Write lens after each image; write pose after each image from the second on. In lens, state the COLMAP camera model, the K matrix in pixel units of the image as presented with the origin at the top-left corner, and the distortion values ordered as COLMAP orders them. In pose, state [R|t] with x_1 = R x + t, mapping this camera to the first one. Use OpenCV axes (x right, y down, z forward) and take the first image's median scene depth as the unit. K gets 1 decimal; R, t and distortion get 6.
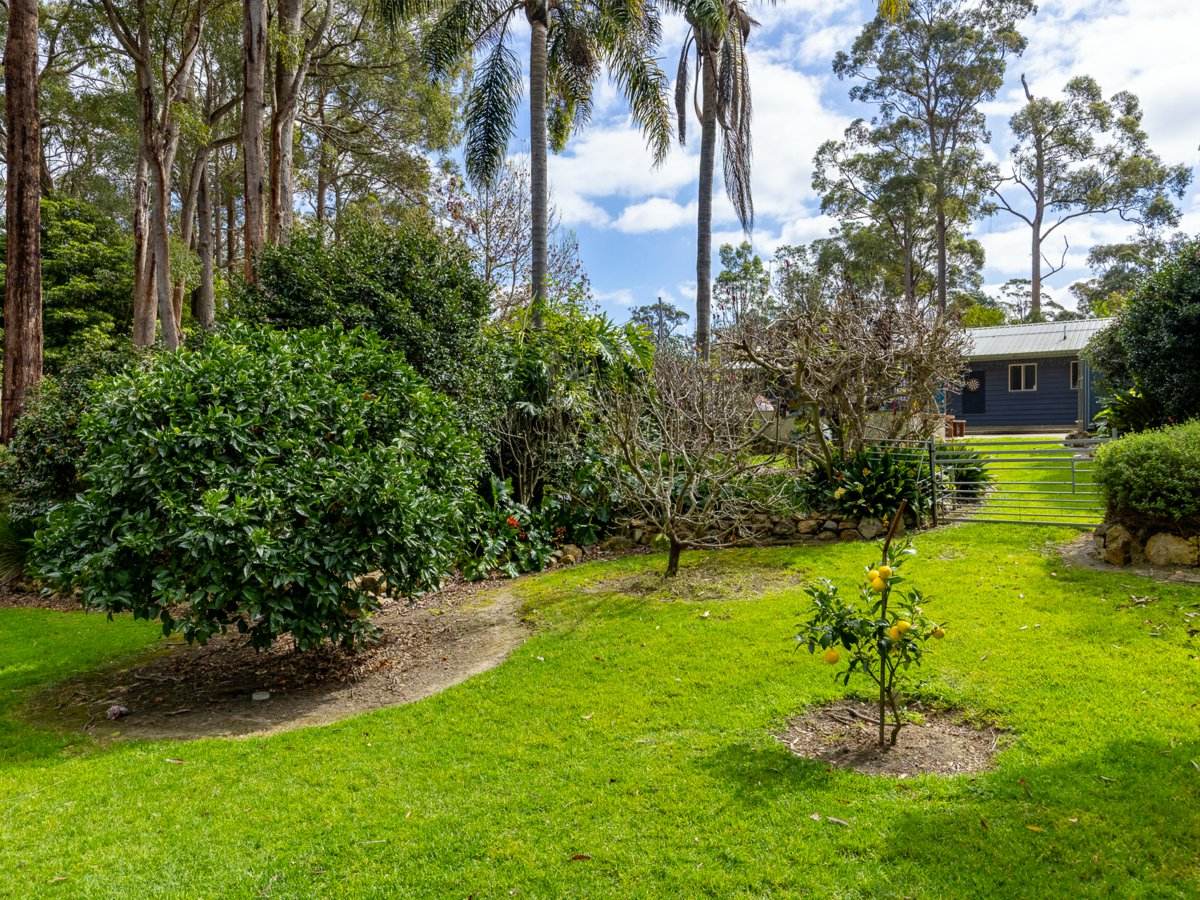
lens RADIAL K [[848.4, 0, 608.0], [0, 848.4, 453.8], [0, 0, 1]] dist [0.008608, -0.001504]
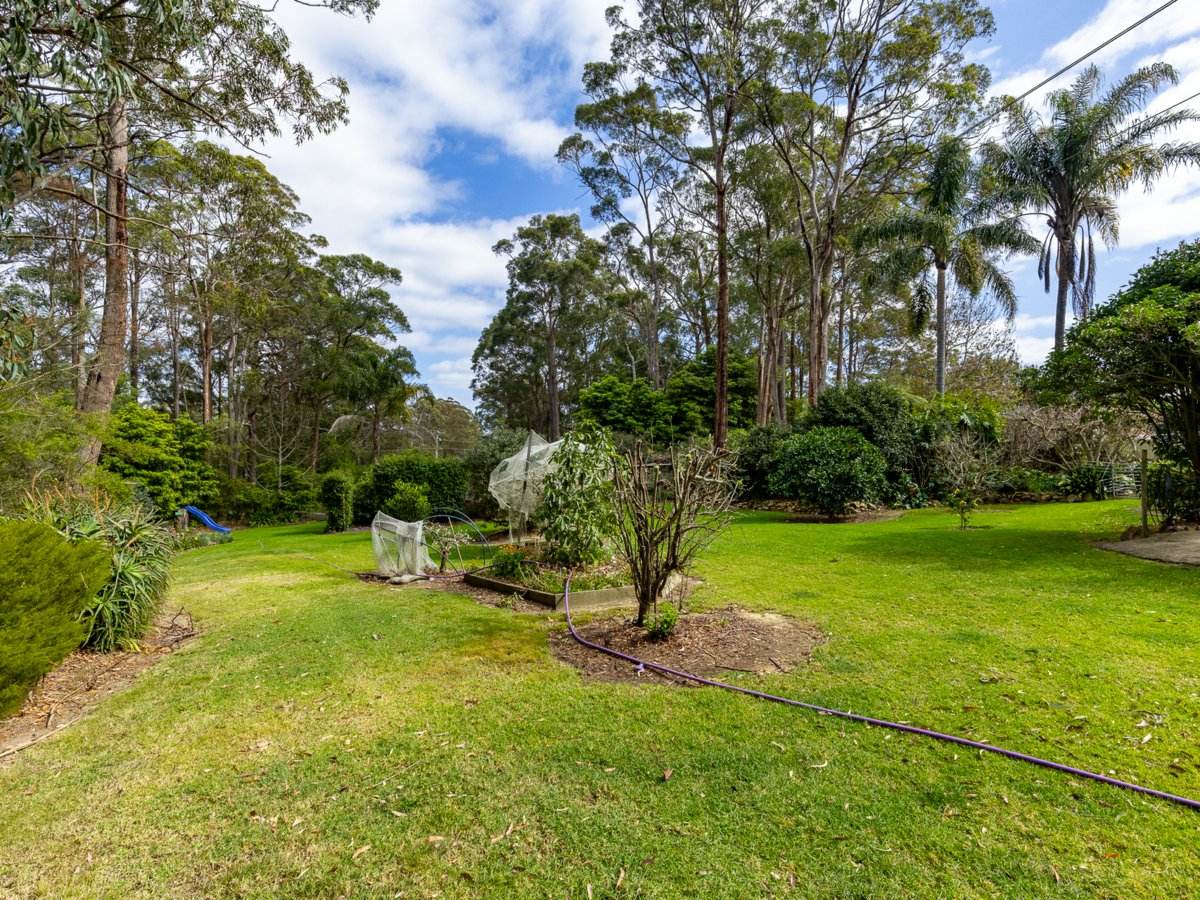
lens RADIAL K [[615.0, 0, 600.8], [0, 615.0, 455.0], [0, 0, 1]] dist [0.020938, -0.000894]
pose [[0.767732, 0.012735, -0.640644, 0.338981], [-0.019251, 0.999810, -0.003196, -0.002798], [0.640482, 0.014787, 0.767831, -0.984200]]
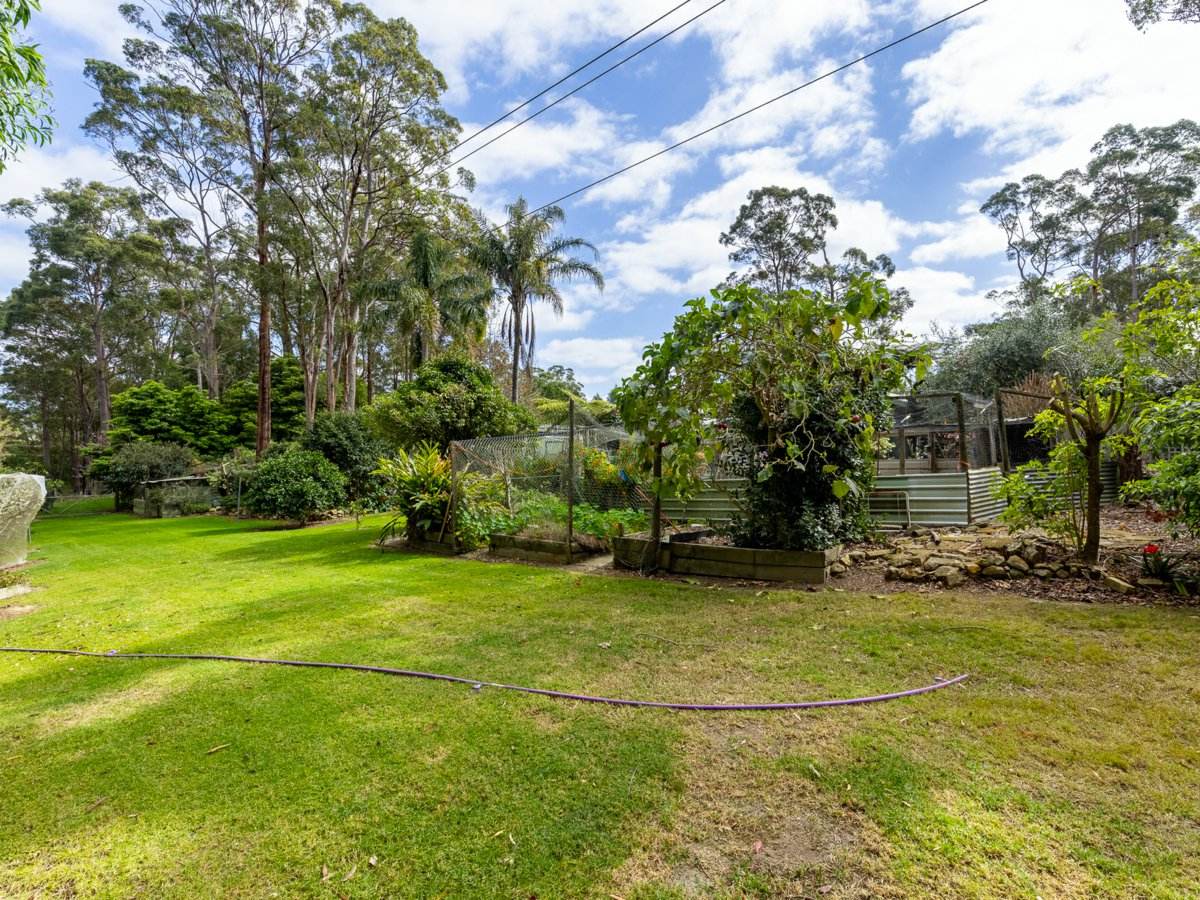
lens RADIAL K [[615.0, 0, 601.4], [0, 615.0, 446.2], [0, 0, 1]] dist [0.020938, -0.000894]
pose [[0.988978, 0.003935, -0.148011, 1.007273], [-0.007145, 0.999751, -0.021163, -0.071716], [0.147891, 0.021987, 0.988759, -1.185536]]
